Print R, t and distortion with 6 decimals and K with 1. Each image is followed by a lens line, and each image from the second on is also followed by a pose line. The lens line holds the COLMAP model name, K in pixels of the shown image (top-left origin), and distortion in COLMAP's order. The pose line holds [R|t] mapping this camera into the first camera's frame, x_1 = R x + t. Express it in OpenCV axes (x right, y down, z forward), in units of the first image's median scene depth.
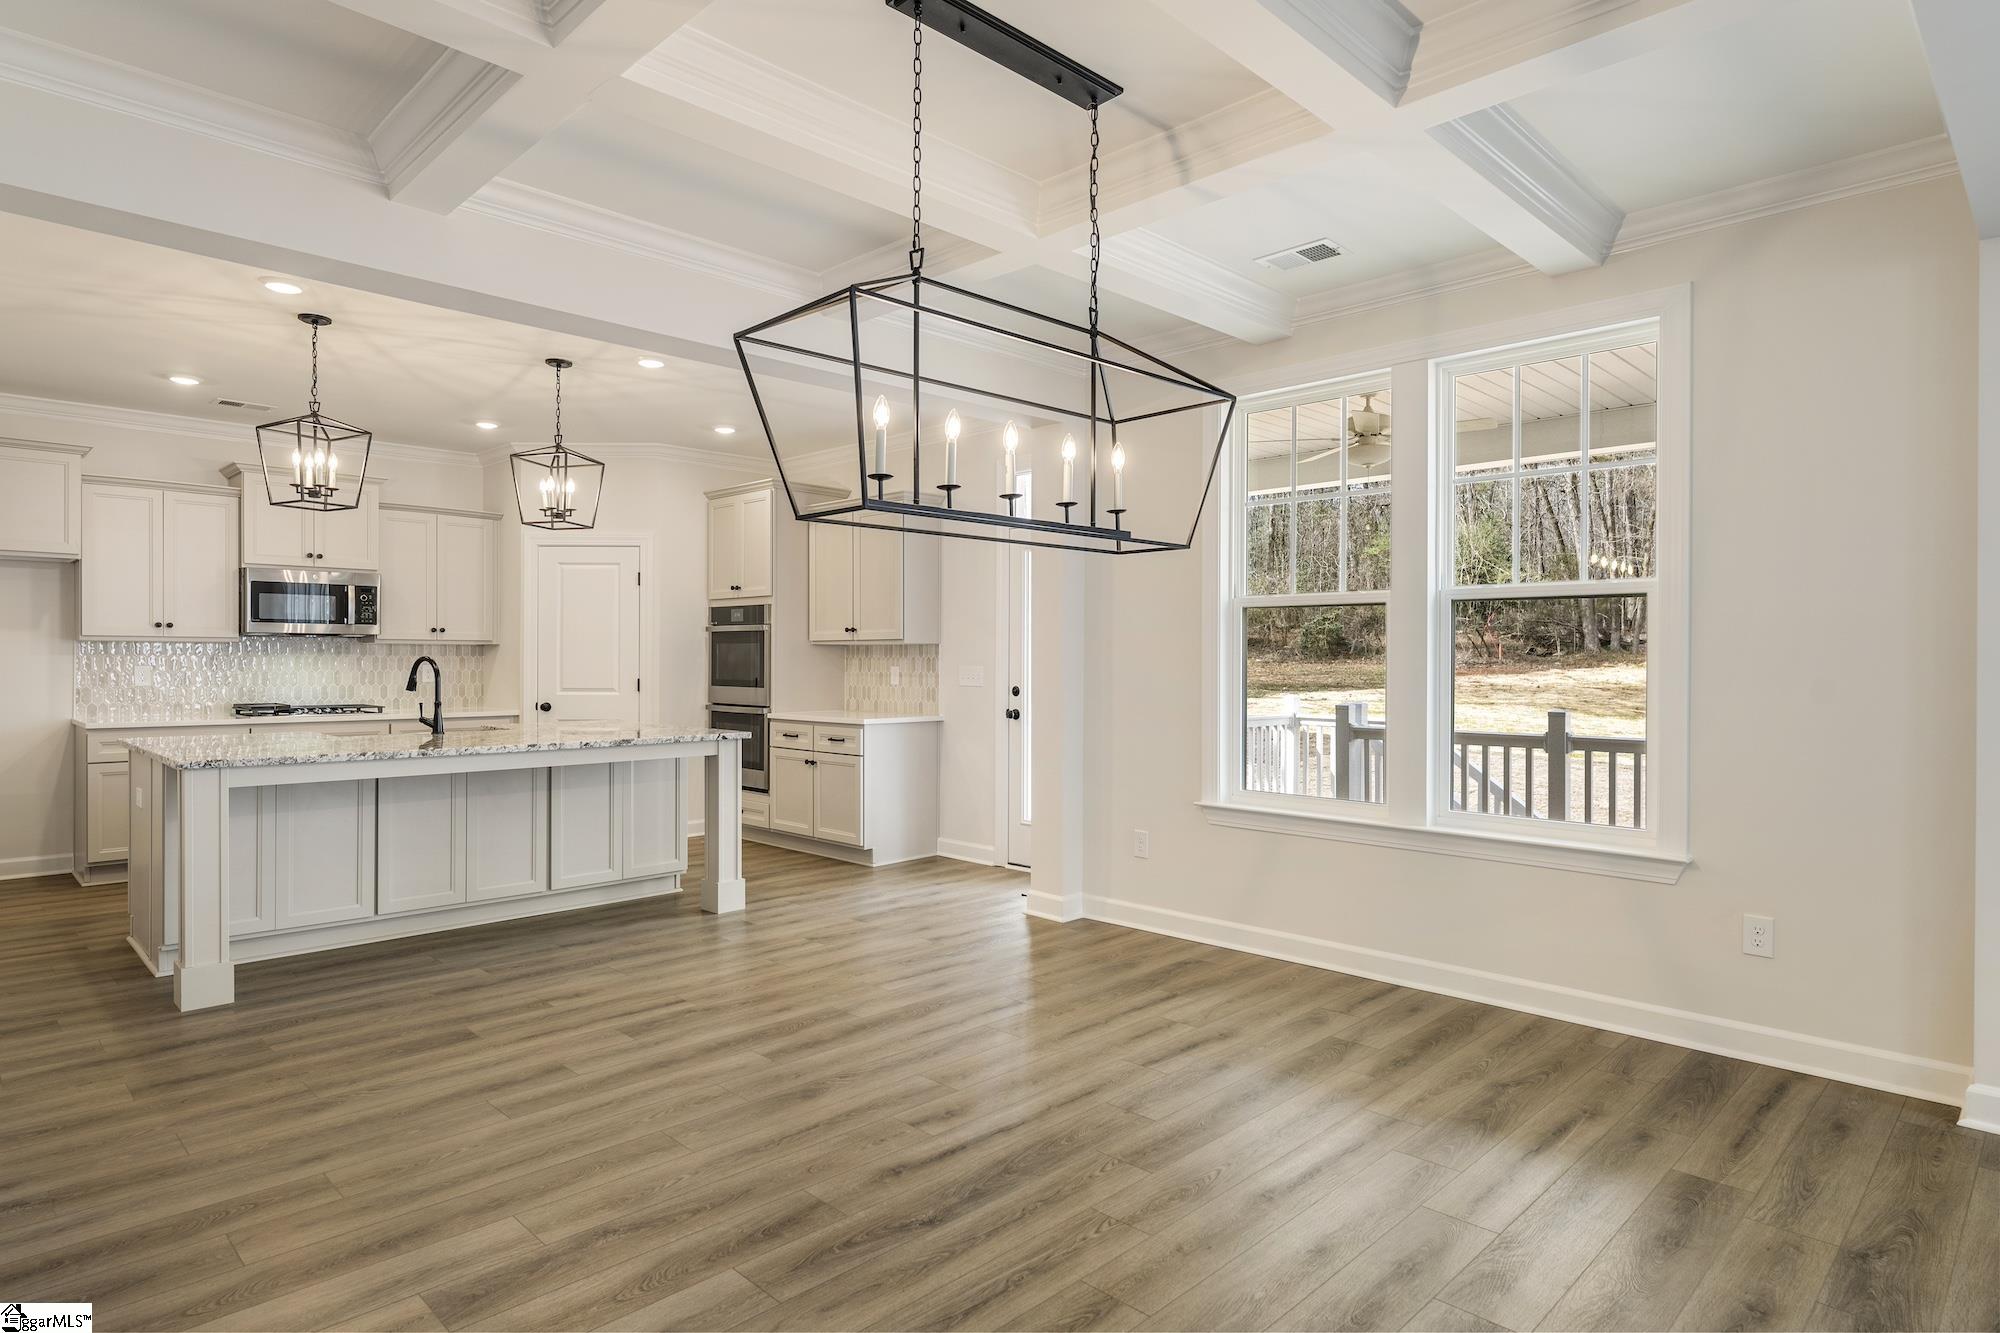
lens RADIAL K [[1115.6, 0, 1000.0], [0, 1115.6, 666.5], [0, 0, 1]] dist [-0.001149, -0.000086]
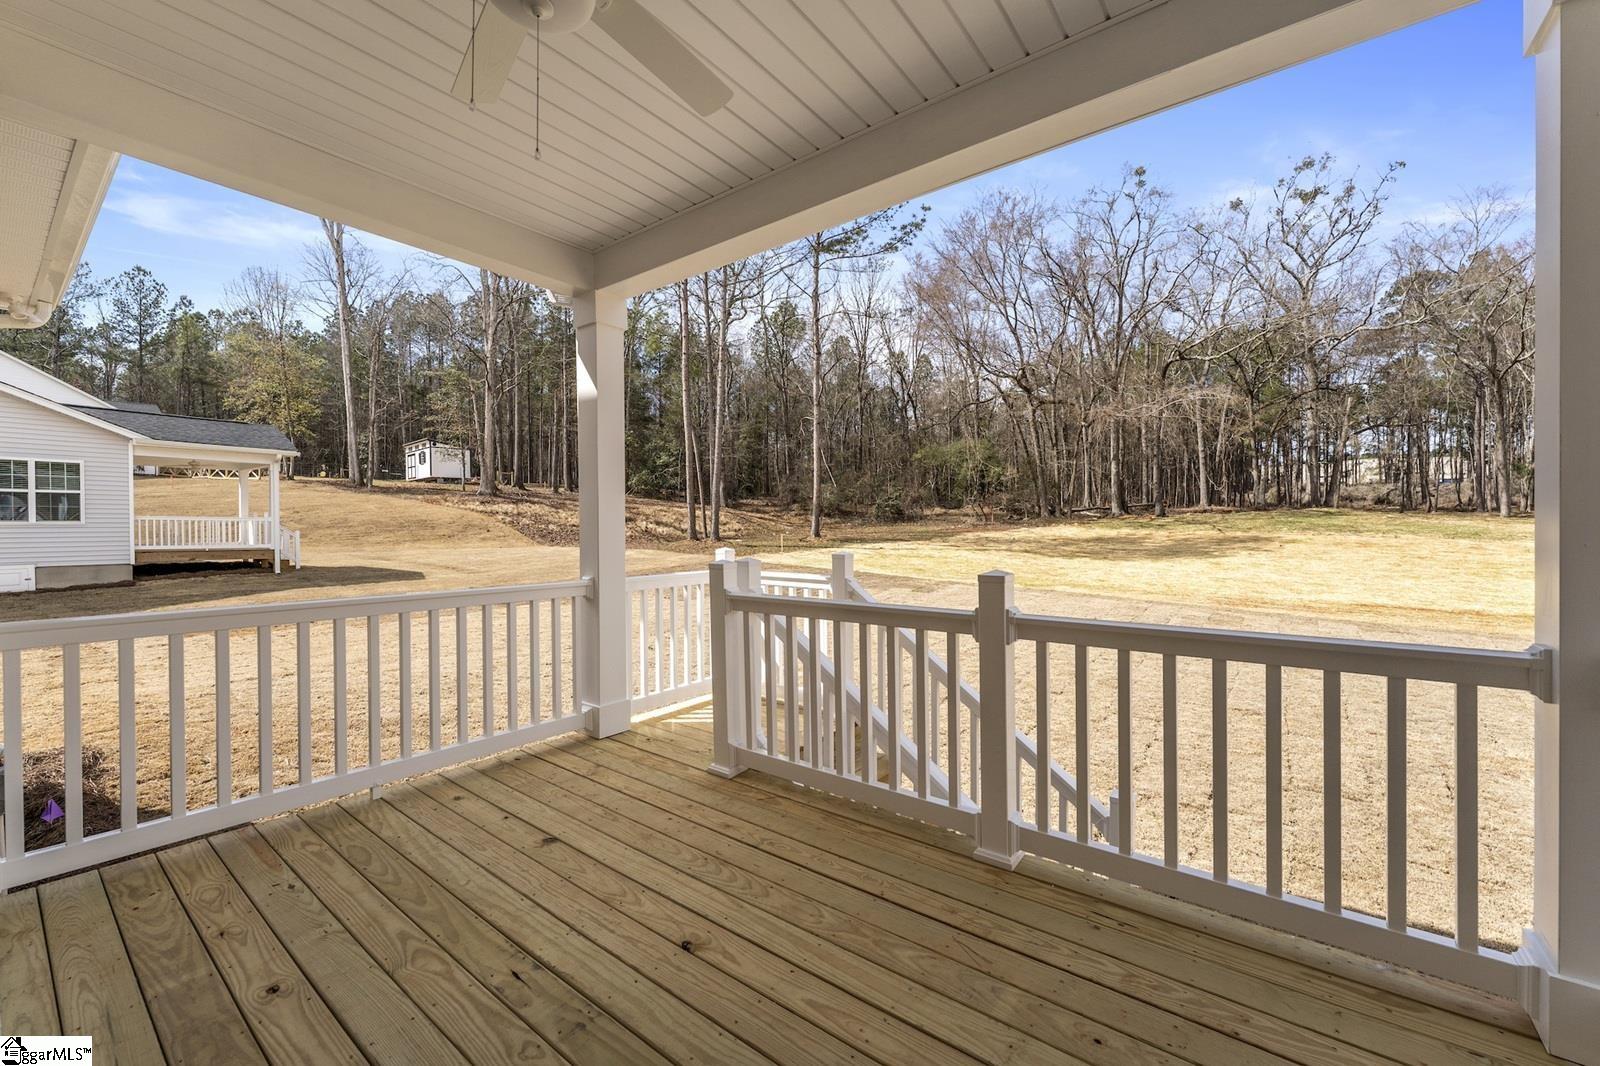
lens RADIAL K [[649.7, 0, 800.0], [0, 649.7, 533.0], [0, 0, 1]] dist [-0.015054, -0.000199]
pose [[0.991976, -0.008728, 0.126128, 0.065019], [0.008155, 0.999954, 0.005054, 0.002838], [-0.126166, -0.003984, 0.992001, 0.122838]]
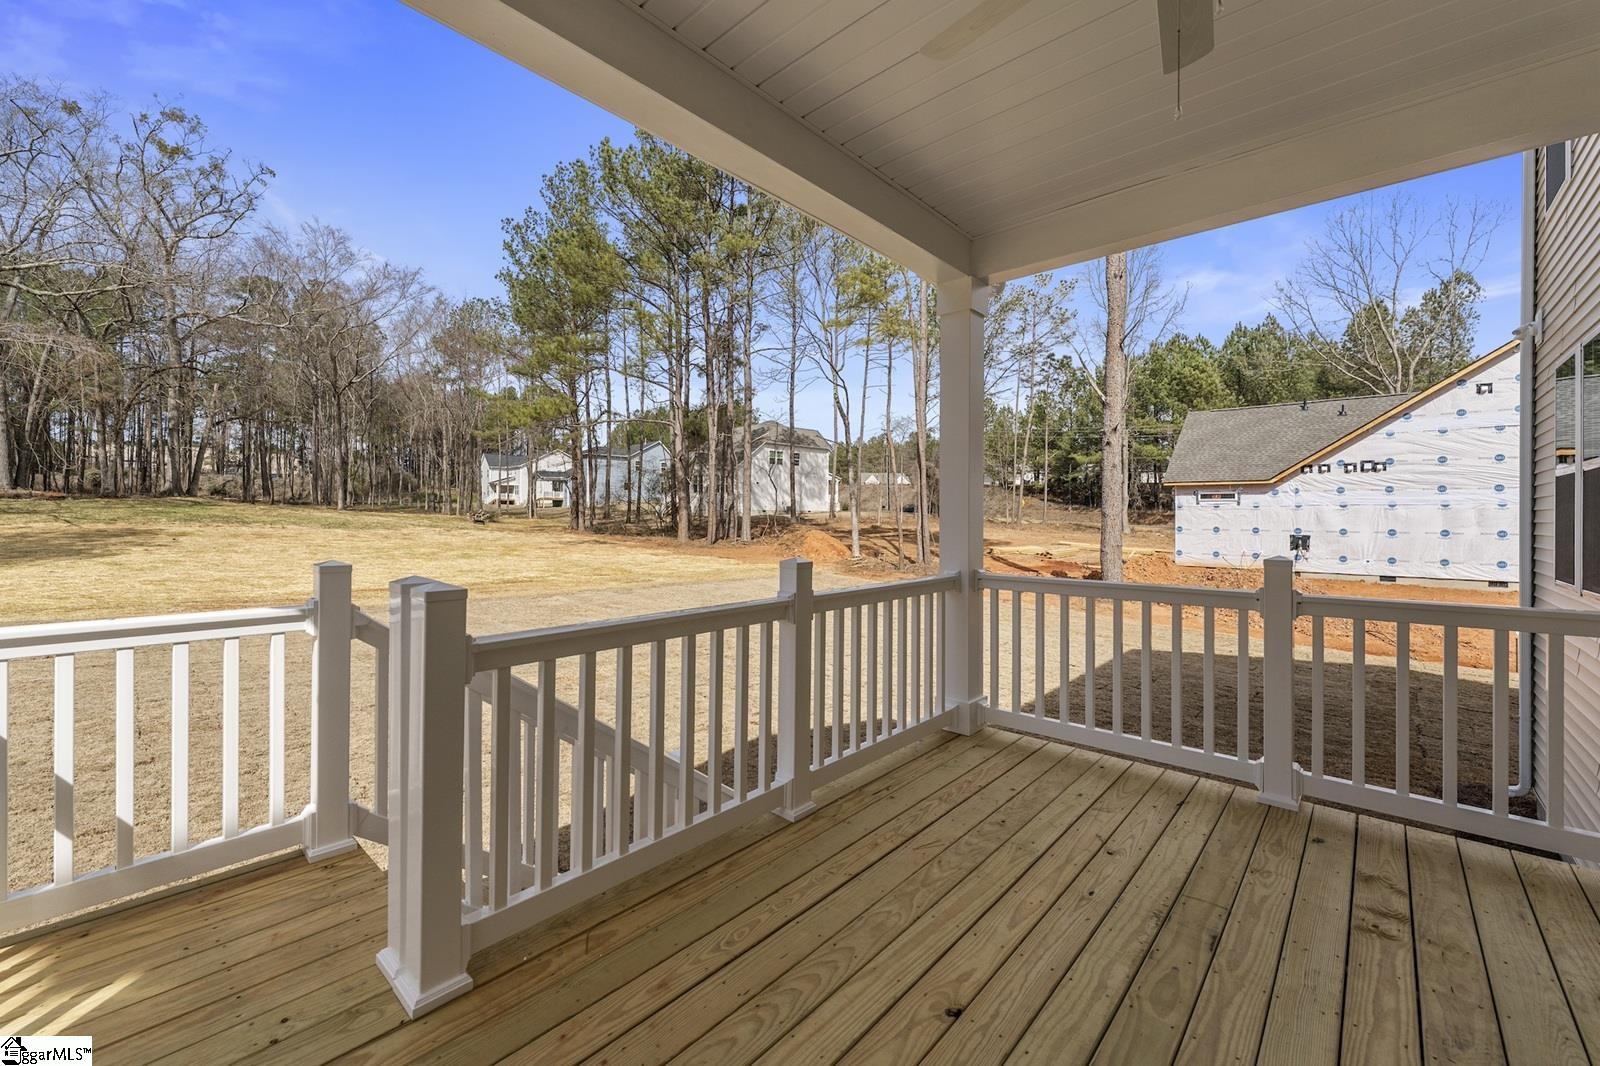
lens RADIAL K [[649.7, 0, 800.0], [0, 649.7, 533.0], [0, 0, 1]] dist [-0.015054, -0.000199]
pose [[-0.066804, -0.028672, 0.997354, 0.019114], [0.001835, 0.999582, 0.028859, 0.002058], [-0.997764, 0.003758, -0.066724, 0.189912]]
